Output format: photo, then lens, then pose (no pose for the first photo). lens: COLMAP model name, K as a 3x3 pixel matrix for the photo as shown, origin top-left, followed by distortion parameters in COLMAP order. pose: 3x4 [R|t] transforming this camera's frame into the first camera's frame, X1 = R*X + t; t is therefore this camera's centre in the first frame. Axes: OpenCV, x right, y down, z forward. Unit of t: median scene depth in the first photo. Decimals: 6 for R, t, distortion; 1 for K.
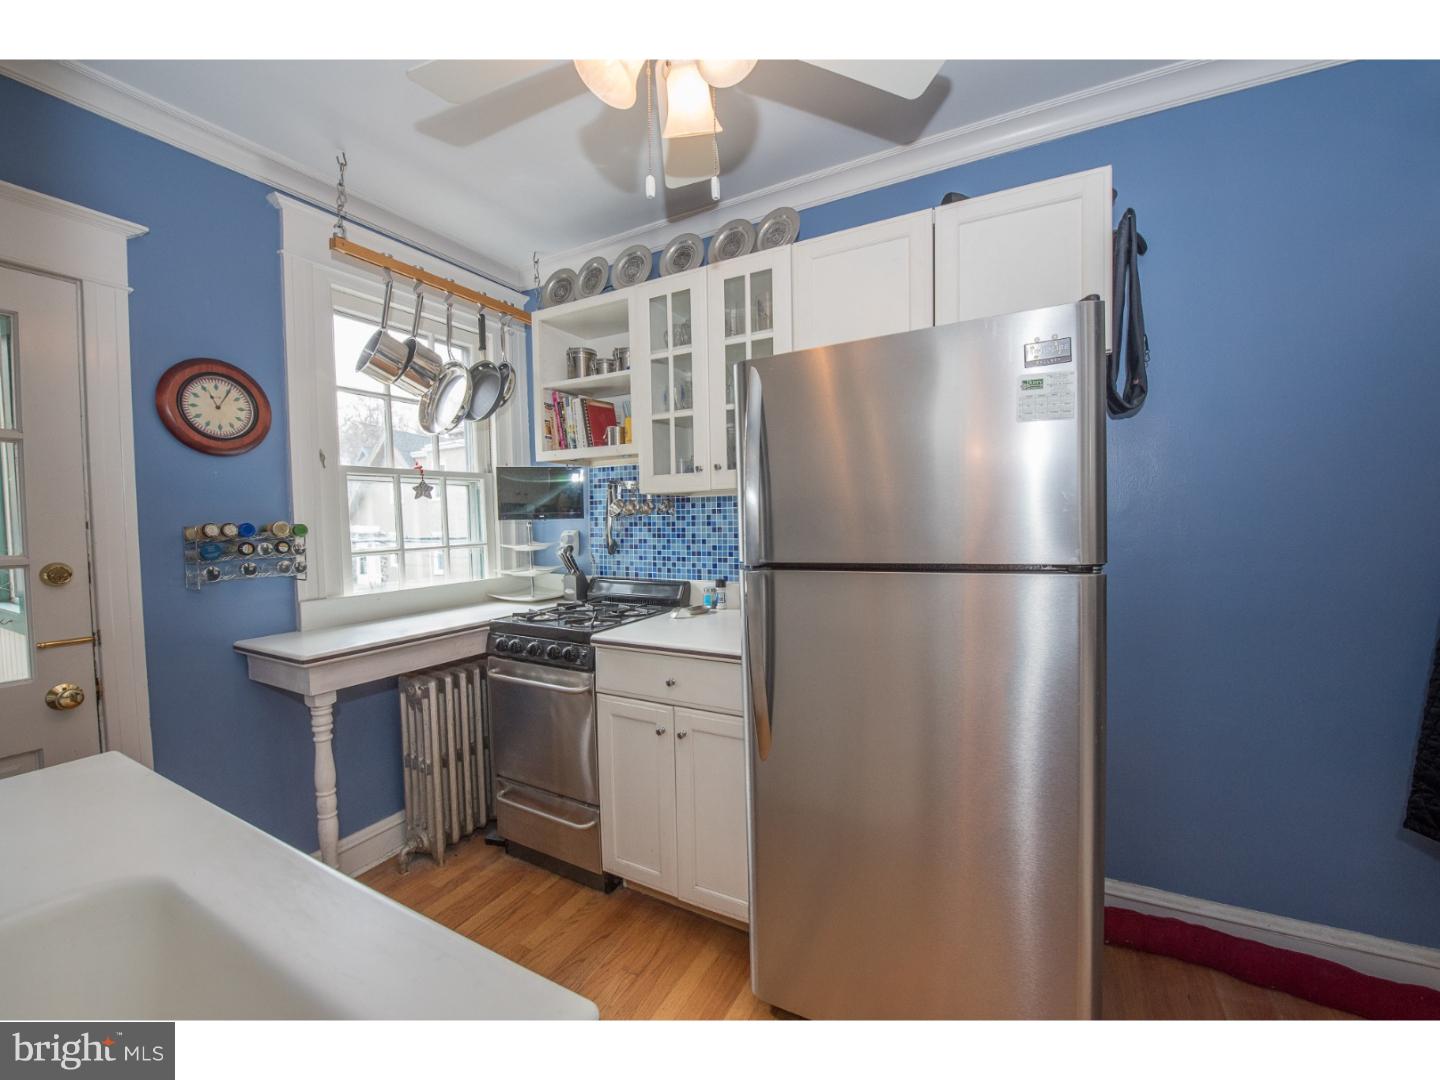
lens RADIAL K [[573.1, 0, 720.0], [0, 573.1, 540.0], [0, 0, 1]] dist [-0.012186, -0.004757]
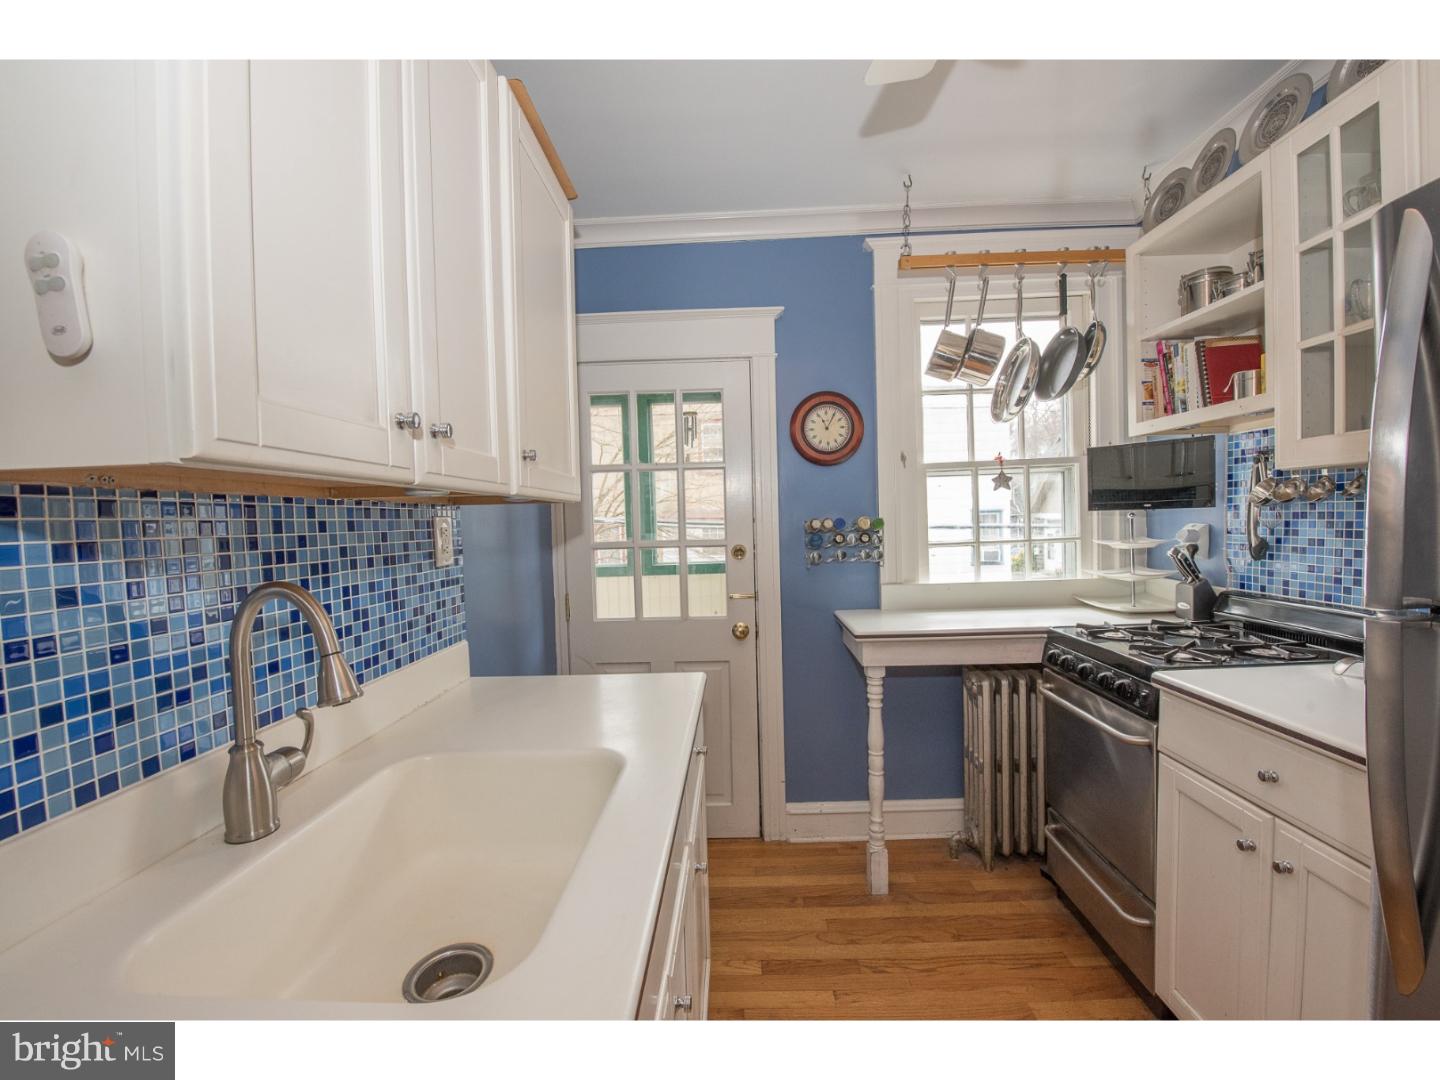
lens RADIAL K [[570.6, 0, 722.8], [0, 570.6, 541.7], [0, 0, 1]] dist [-0.015272, -0.004058]
pose [[0.446145, 0.036444, -0.894218, 0.141594], [-0.010711, 0.999316, 0.035383, -0.015349], [0.894896, -0.006208, 0.446231, 0.162739]]
